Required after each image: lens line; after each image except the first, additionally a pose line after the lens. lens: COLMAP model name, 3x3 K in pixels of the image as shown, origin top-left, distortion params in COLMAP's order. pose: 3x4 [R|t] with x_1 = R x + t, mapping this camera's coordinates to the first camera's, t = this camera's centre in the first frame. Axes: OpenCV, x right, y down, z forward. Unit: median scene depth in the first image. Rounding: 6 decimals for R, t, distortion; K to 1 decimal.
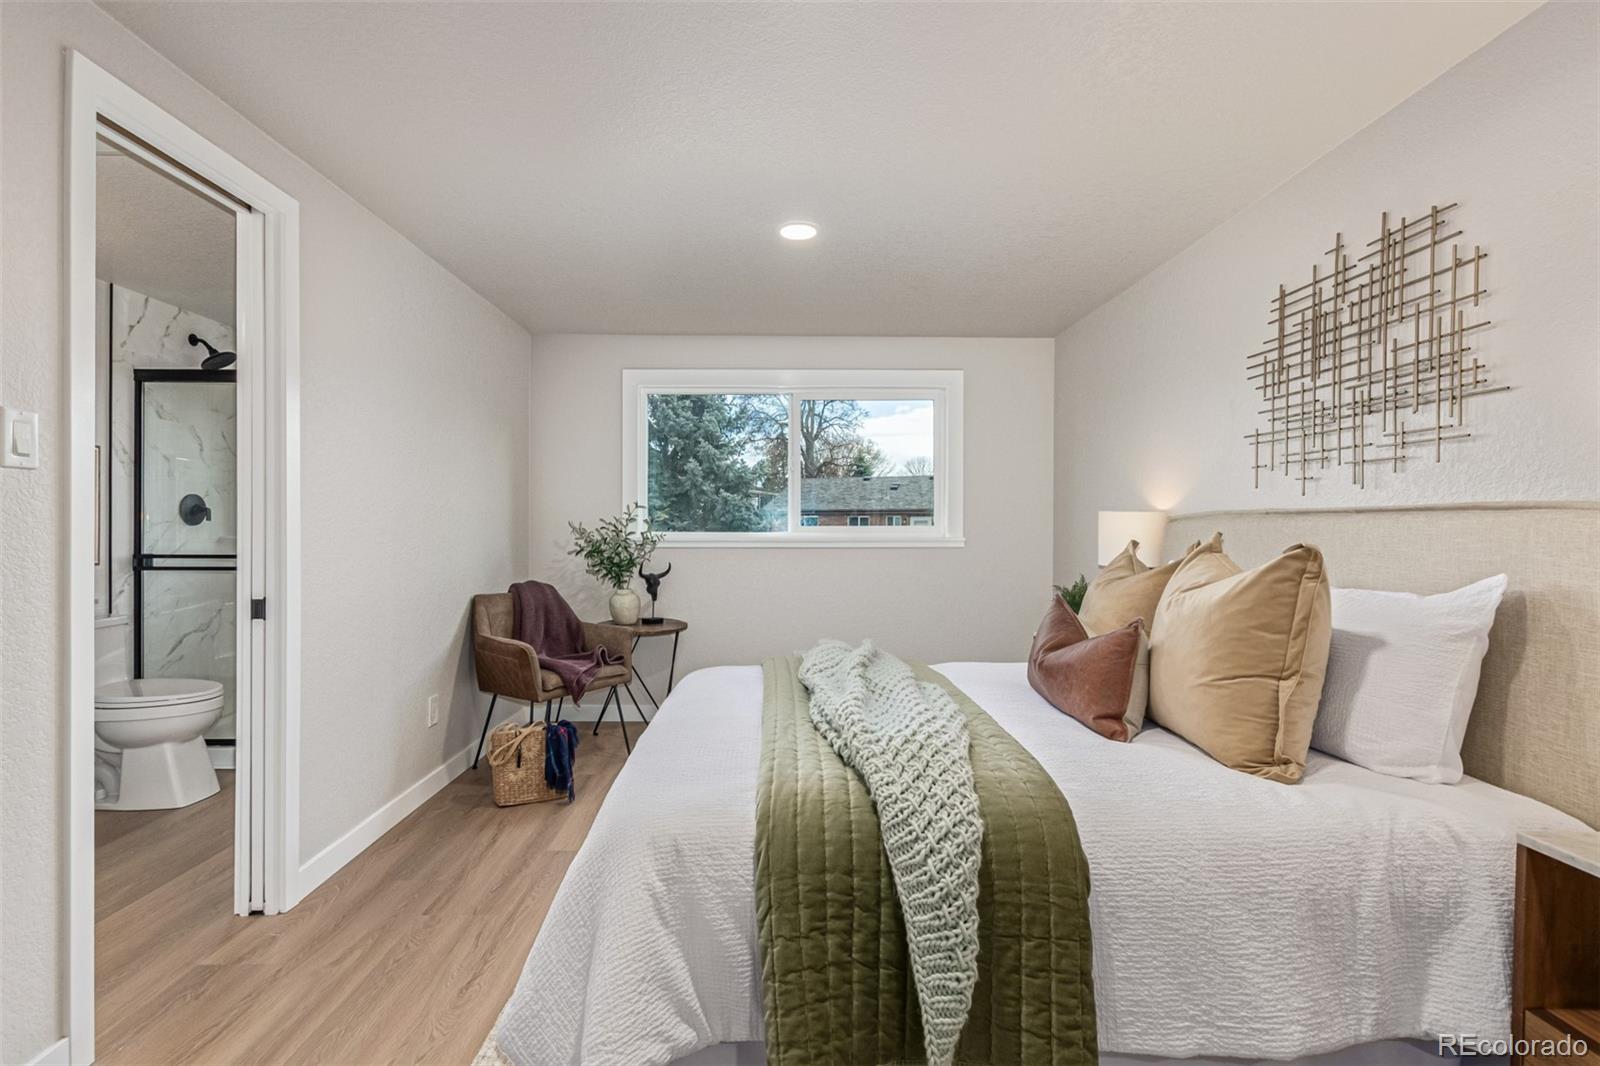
lens RADIAL K [[732.2, 0, 788.9], [0, 732.2, 536.7], [0, 0, 1]] dist [0.012720, -0.000900]
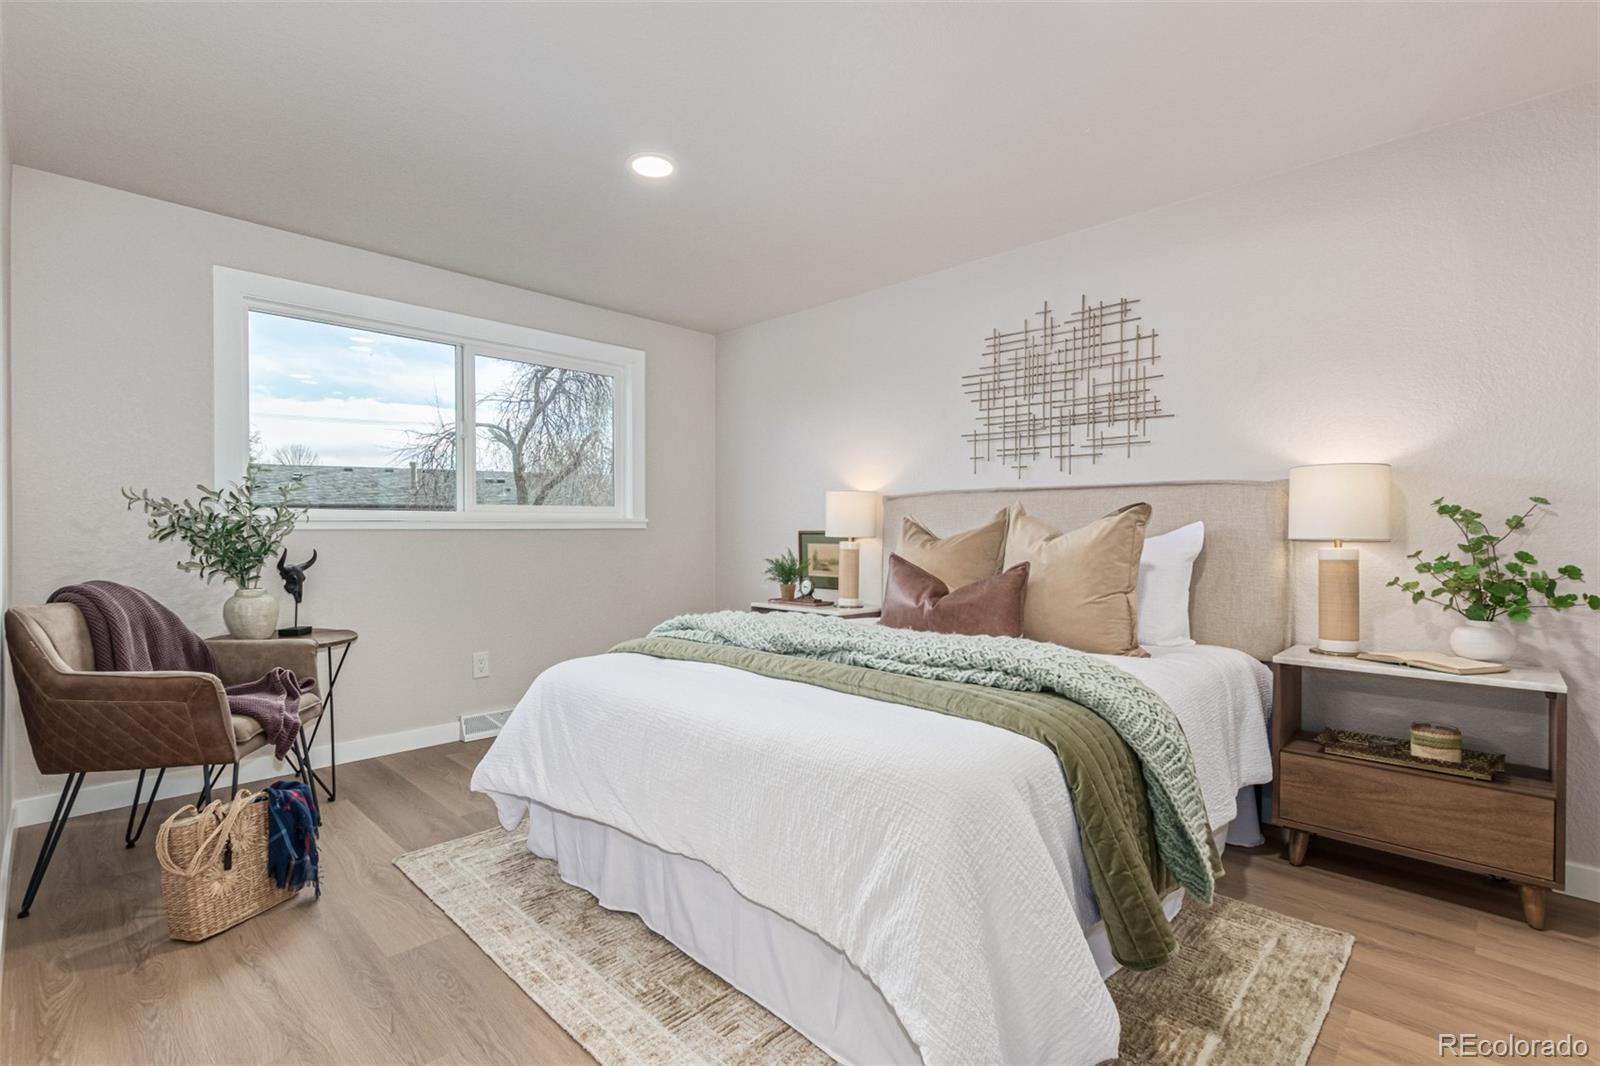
lens RADIAL K [[732.2, 0, 788.9], [0, 732.2, 536.7], [0, 0, 1]] dist [0.012720, -0.000900]
pose [[0.716128, -0.009880, 0.697899, -0.647940], [0.010317, 0.999940, 0.003569, 0.048938], [-0.697892, 0.004644, 0.716187, 0.306620]]
